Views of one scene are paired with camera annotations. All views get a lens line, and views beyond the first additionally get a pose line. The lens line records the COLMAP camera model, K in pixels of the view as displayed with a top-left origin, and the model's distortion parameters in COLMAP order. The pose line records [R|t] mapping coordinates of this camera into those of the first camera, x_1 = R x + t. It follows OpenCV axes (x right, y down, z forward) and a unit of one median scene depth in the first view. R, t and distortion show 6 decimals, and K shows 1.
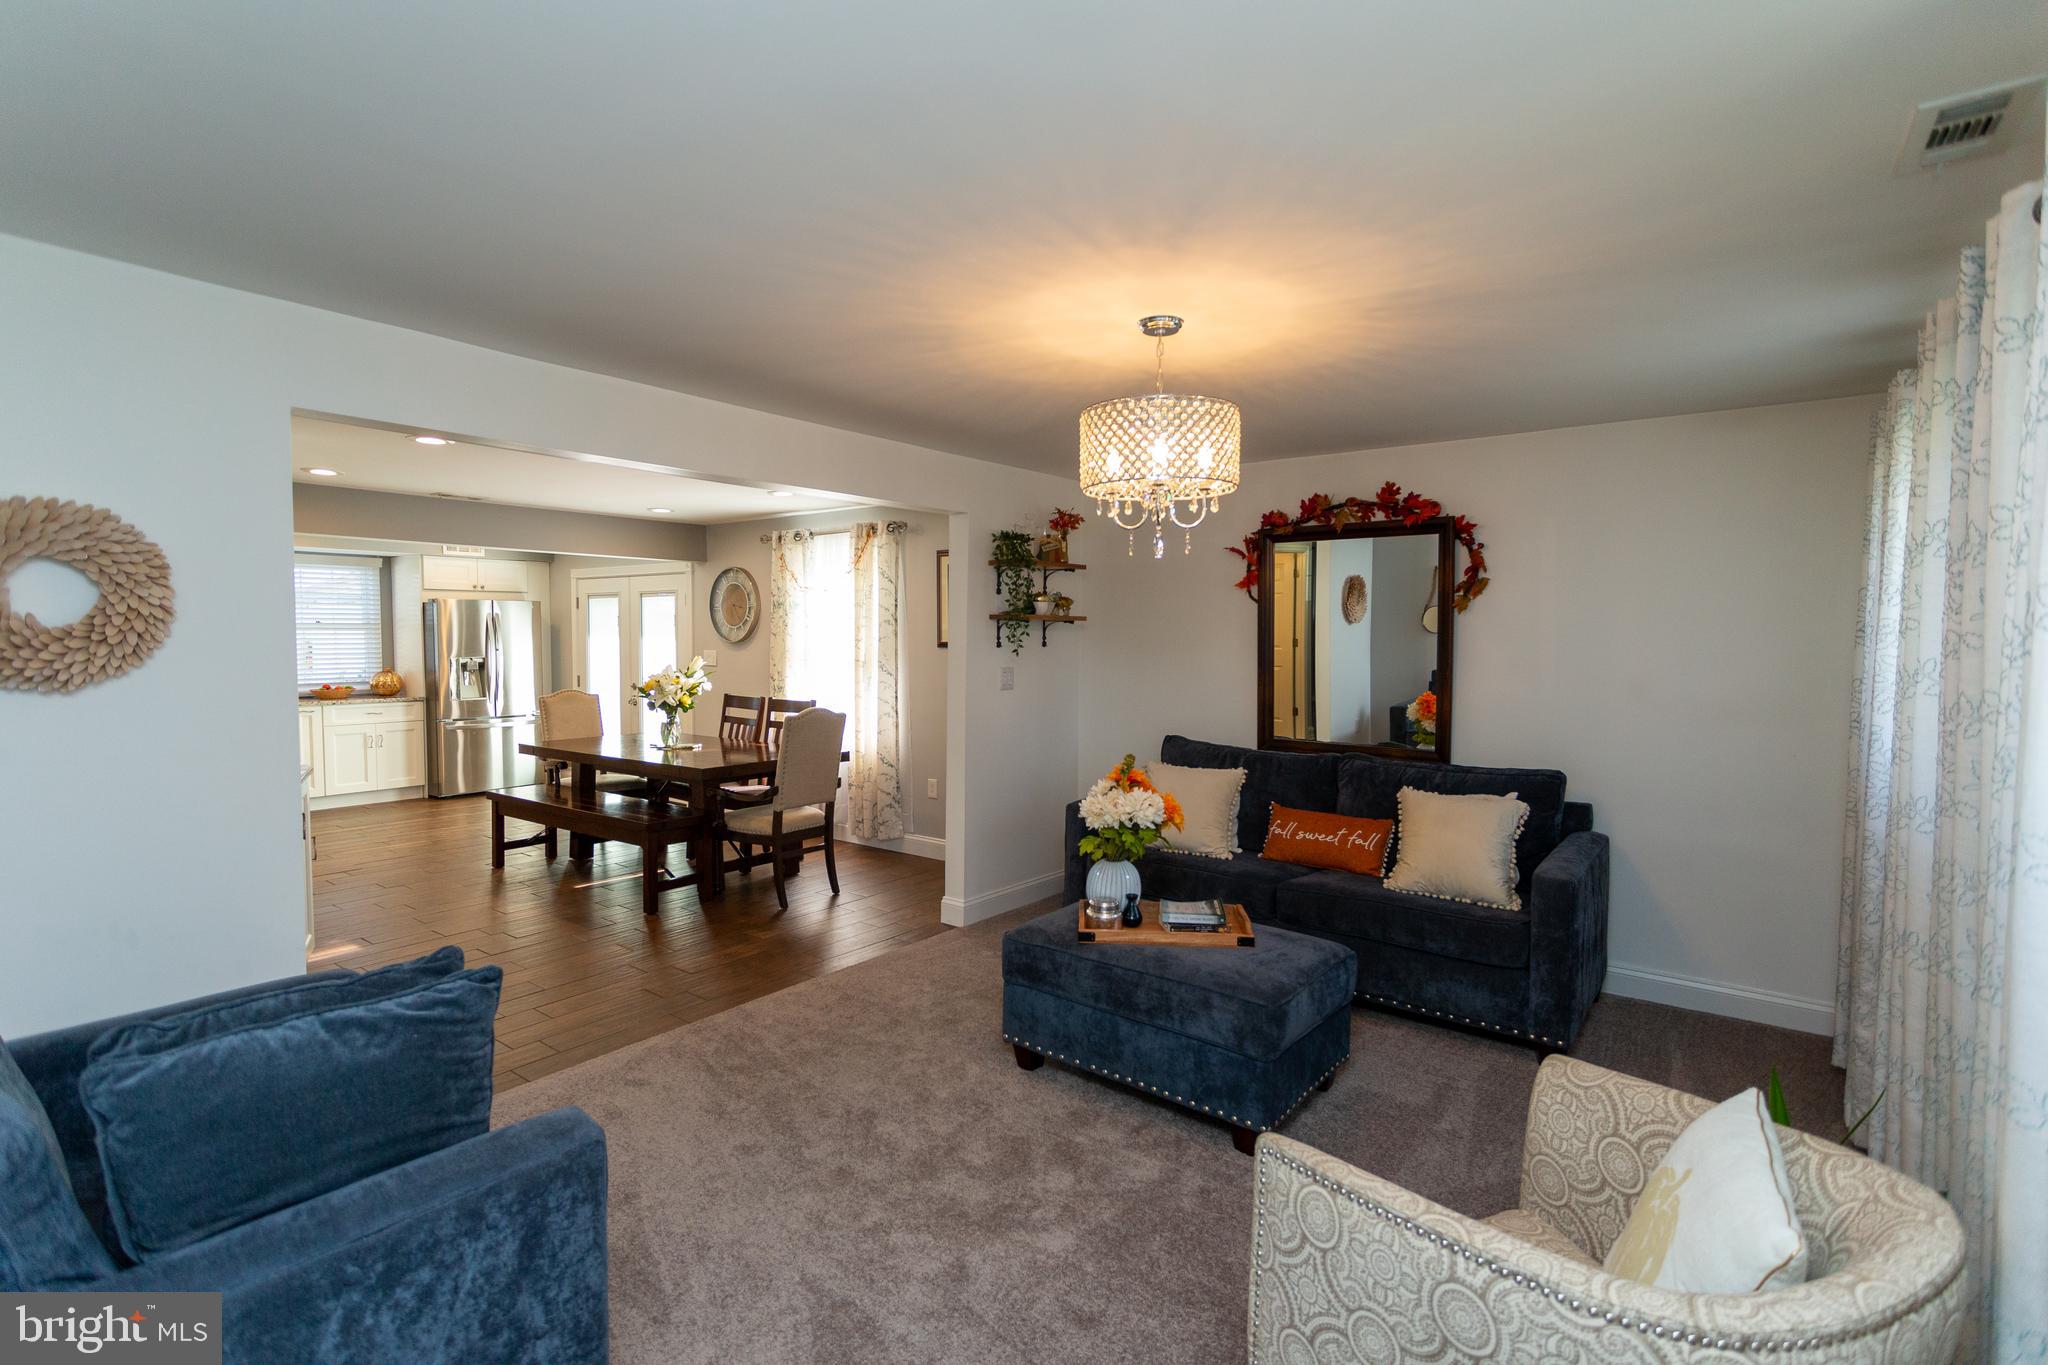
lens RADIAL K [[1006.9, 0, 1027.6], [0, 1006.9, 677.8], [0, 0, 1]] dist [0.009284, -0.000478]
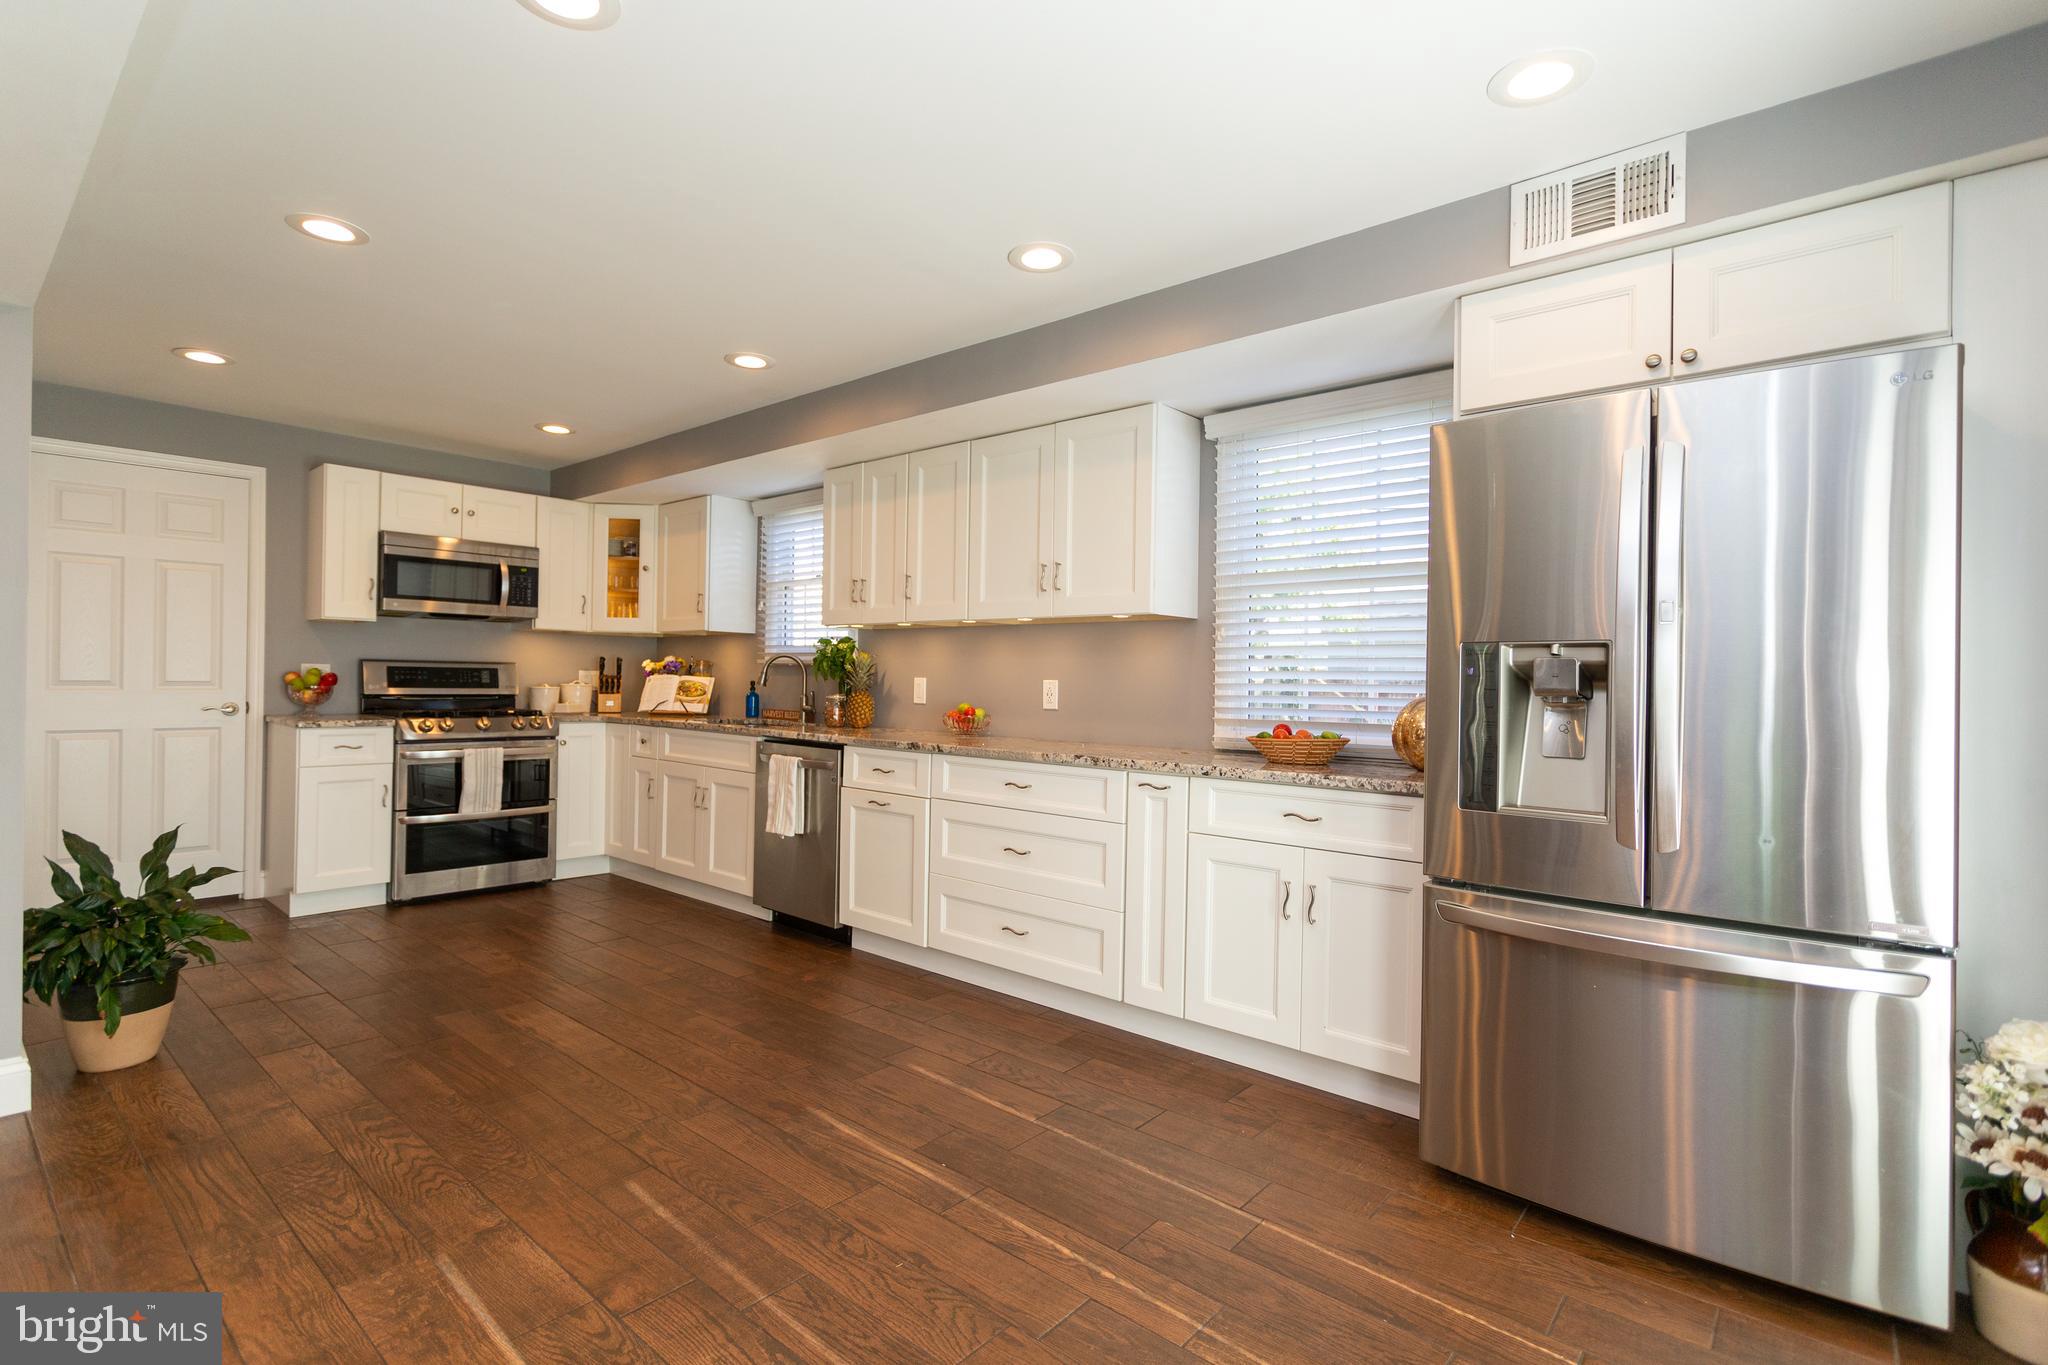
lens RADIAL K [[963.2, 0, 1021.7], [0, 963.2, 677.1], [0, 0, 1]] dist [0.003891, -0.000439]
pose [[-0.050149, -0.010458, -0.998687, -0.382285], [-0.062130, 0.998041, -0.007331, -0.002500], [0.996807, 0.061680, -0.050700, 1.079834]]
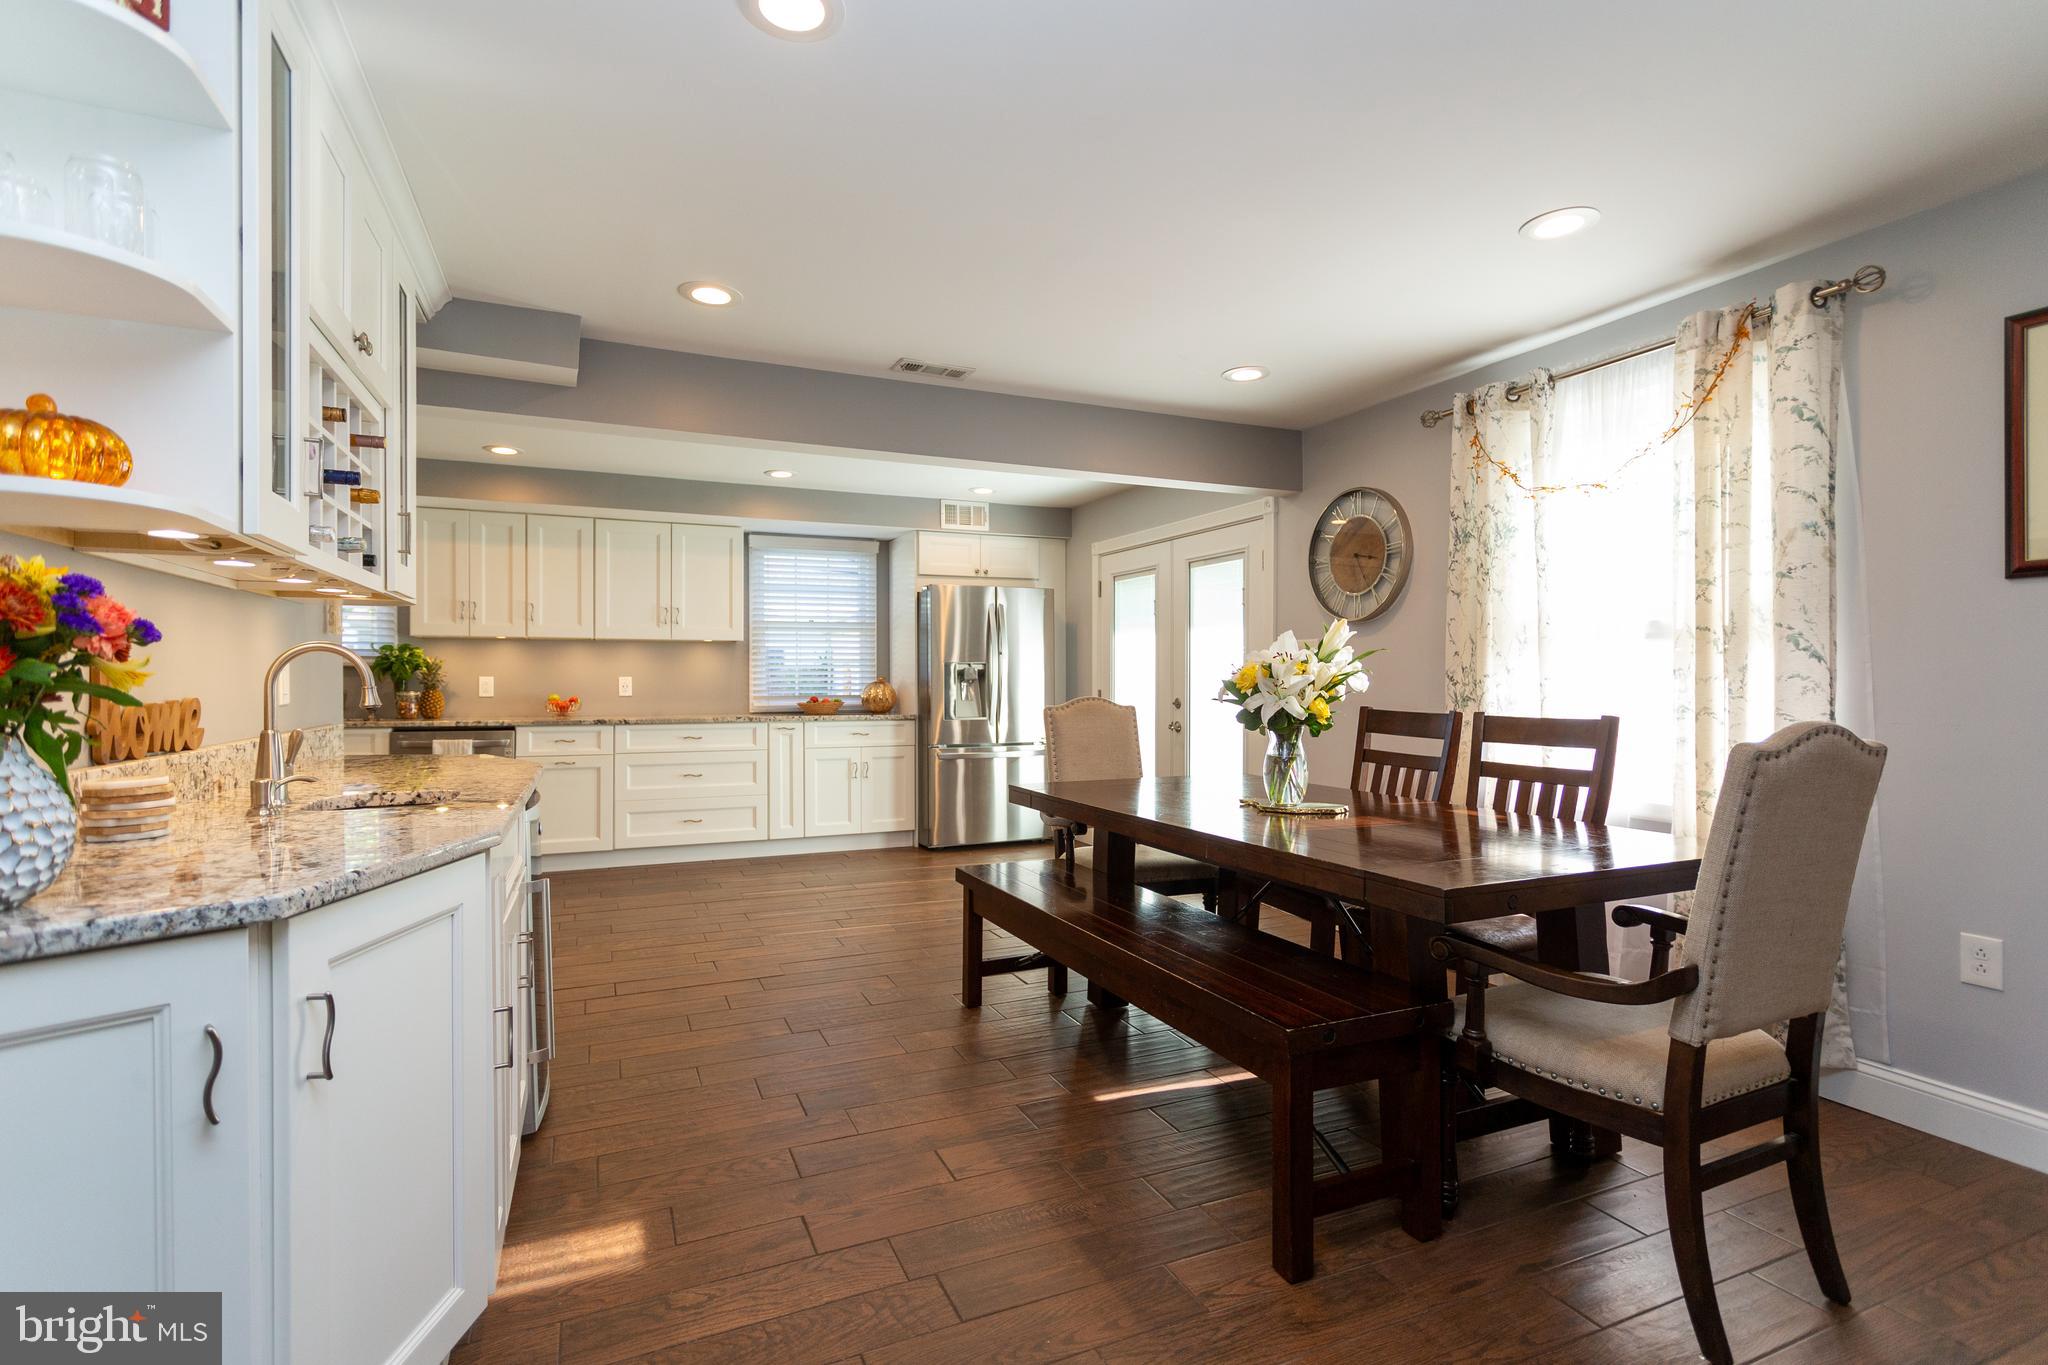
lens RADIAL K [[963.2, 0, 1021.7], [0, 963.2, 677.1], [0, 0, 1]] dist [0.003891, -0.000439]
pose [[0.881828, -0.004151, -0.471552, -0.218992], [-0.018150, 0.998922, -0.042735, 0.024662], [0.471221, 0.046243, 0.880802, 0.473078]]
